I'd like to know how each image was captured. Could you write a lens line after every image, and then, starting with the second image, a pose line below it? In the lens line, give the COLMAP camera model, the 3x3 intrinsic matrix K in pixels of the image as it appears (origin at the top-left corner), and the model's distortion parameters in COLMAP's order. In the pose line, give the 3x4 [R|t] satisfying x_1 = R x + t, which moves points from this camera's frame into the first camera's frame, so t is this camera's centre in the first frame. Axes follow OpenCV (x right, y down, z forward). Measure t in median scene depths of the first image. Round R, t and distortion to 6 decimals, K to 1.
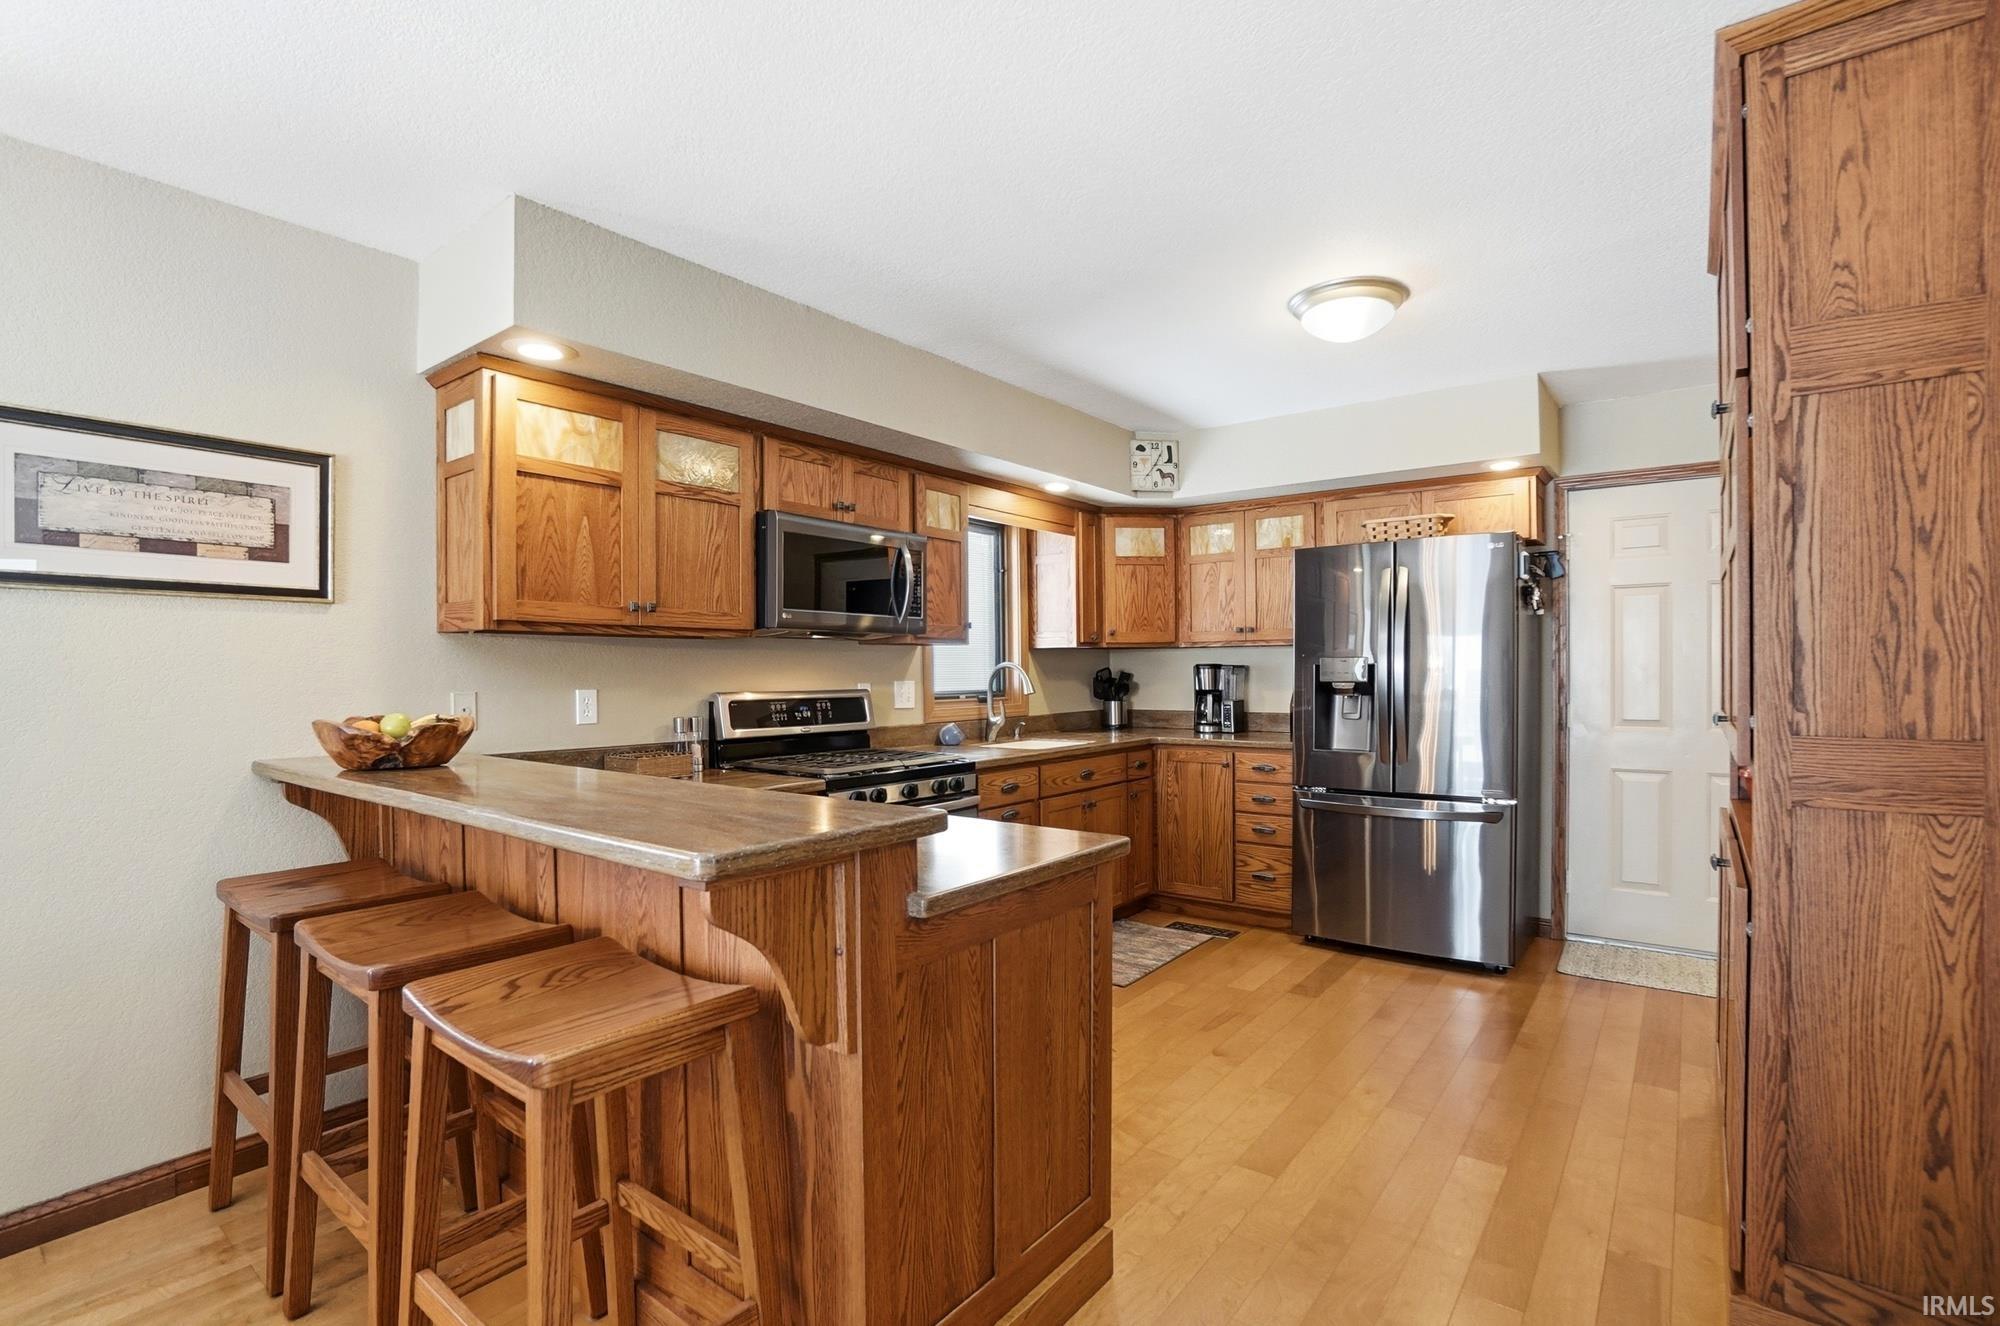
lens RADIAL K [[960.6, 0, 991.5], [0, 960.6, 679.7], [0, 0, 1]] dist [-0.000605, -0.000156]
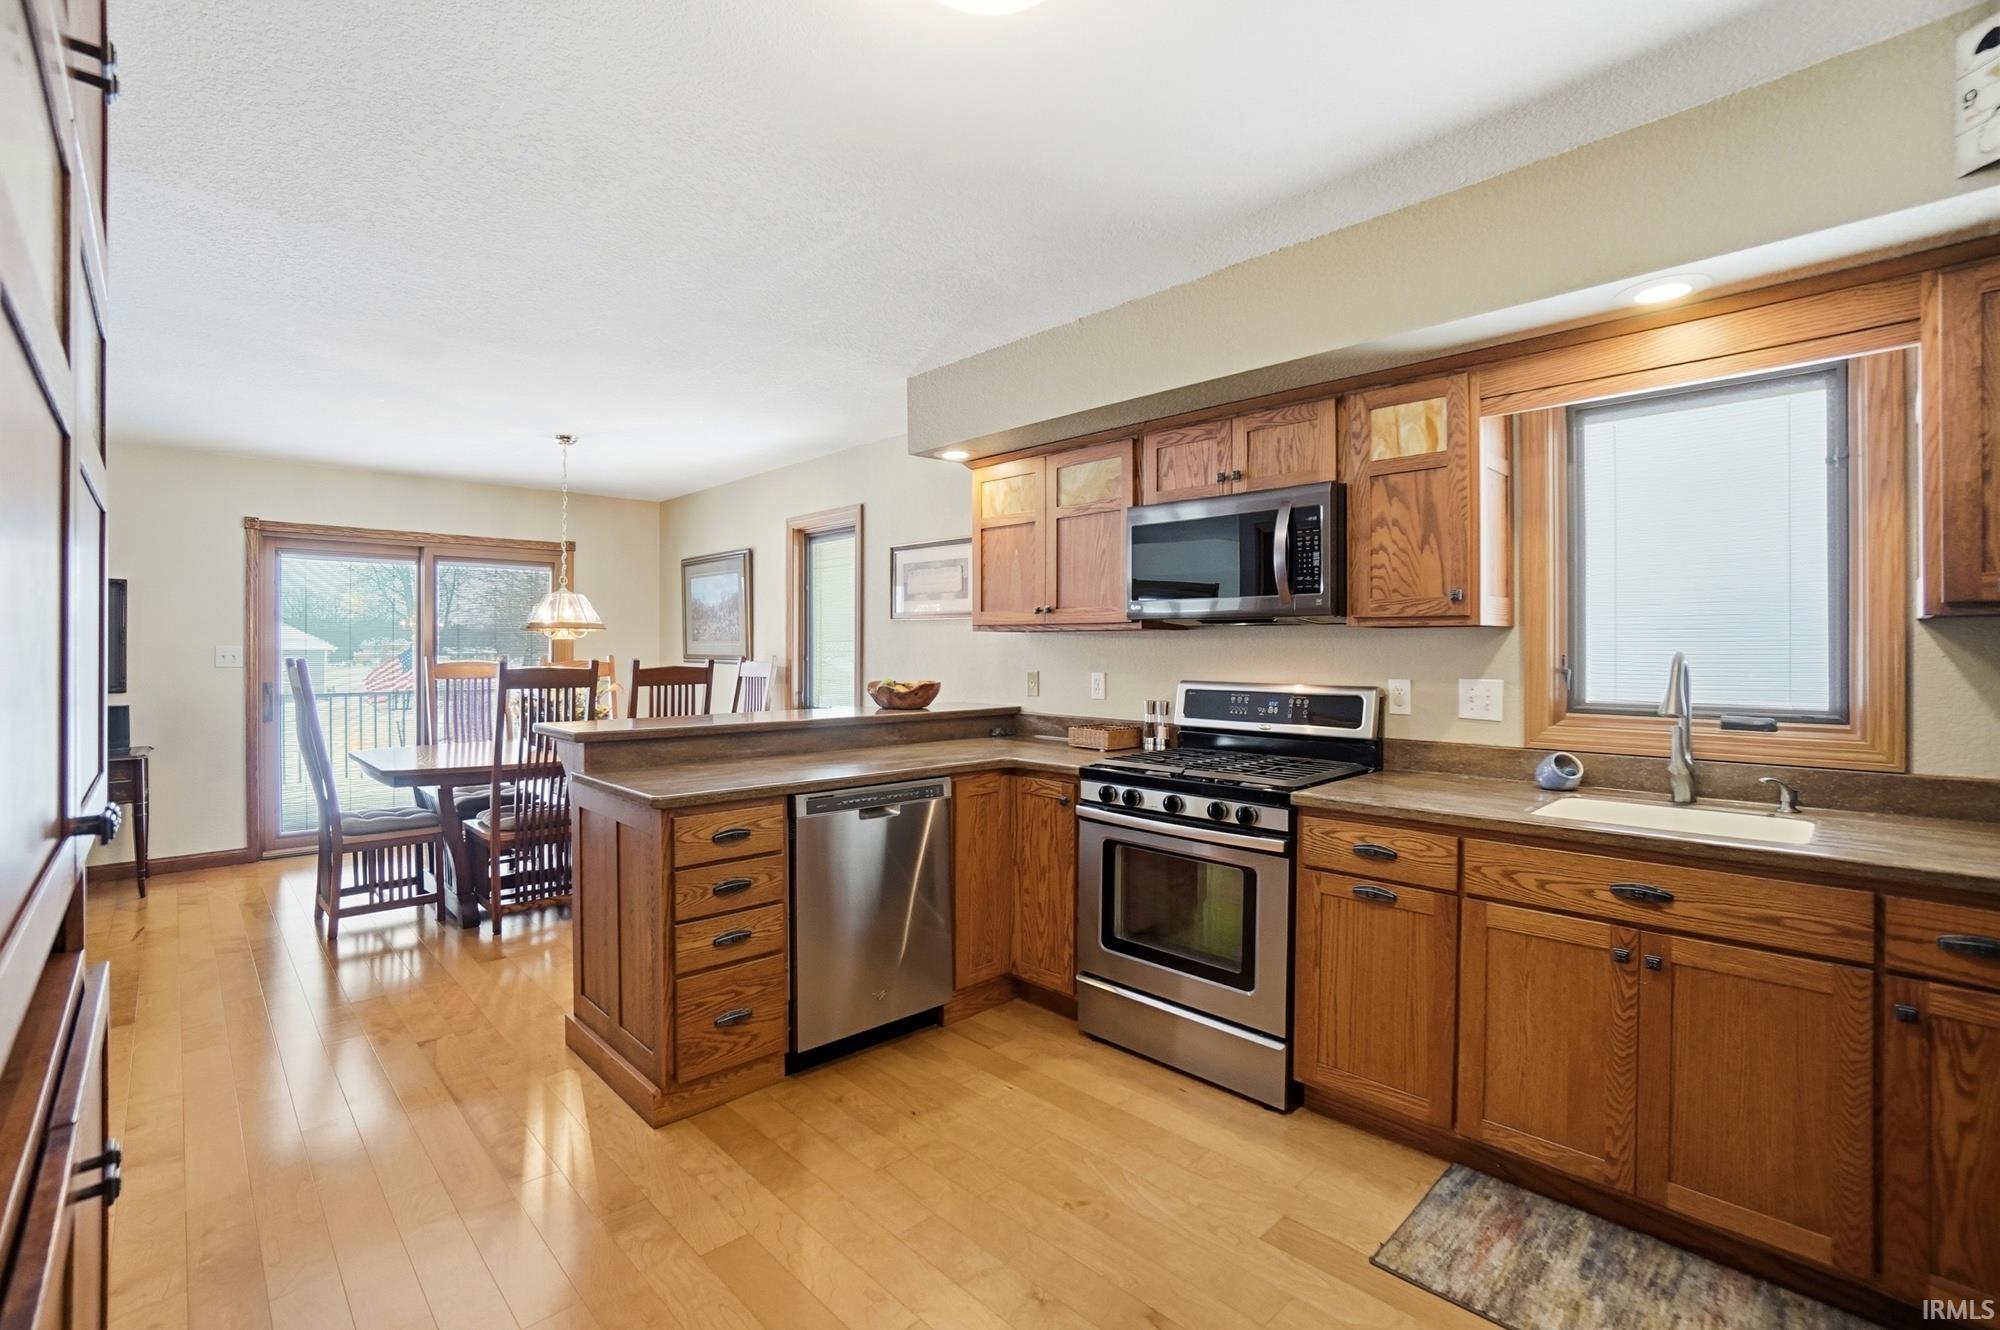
lens RADIAL K [[891.5, 0, 988.5], [0, 891.5, 644.6], [0, 0, 1]] dist [-0.012357, 0.001202]
pose [[-0.135689, 0.002809, -0.990748, 0.751478], [-0.009589, 0.999945, 0.004149, -0.029212], [0.990705, 0.010064, -0.135655, 0.974188]]
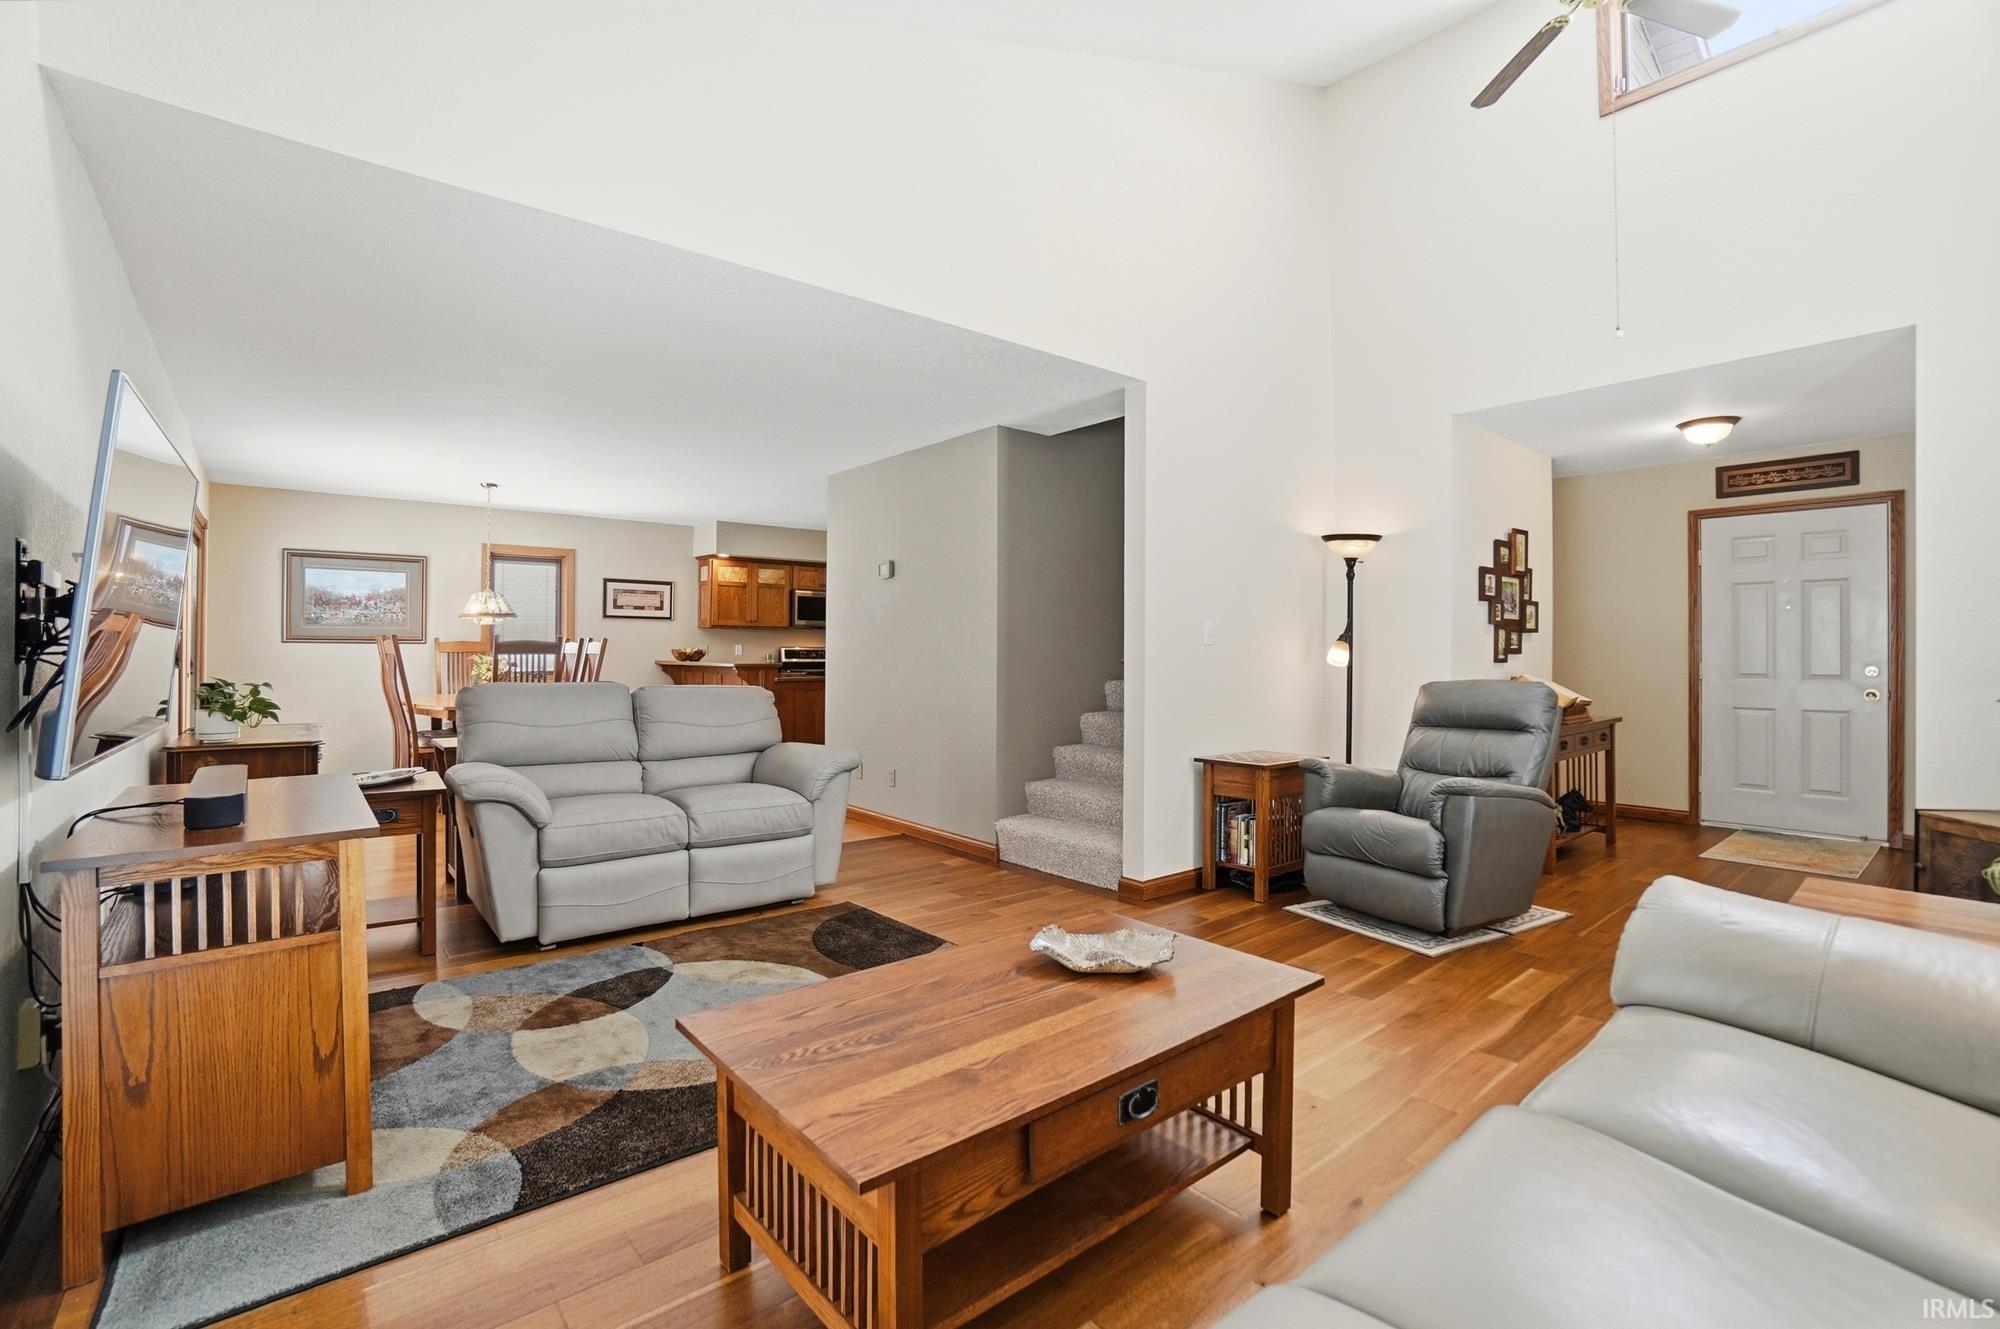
lens RADIAL K [[891.5, 0, 1003.3], [0, 891.5, 653.0], [0, 0, 1]] dist [-0.012357, 0.001202]
pose [[0.982290, 0.009396, -0.187132, 0.998090], [-0.010410, 0.999936, -0.004436, 0.040377], [0.187078, 0.006305, 0.982325, -1.756439]]
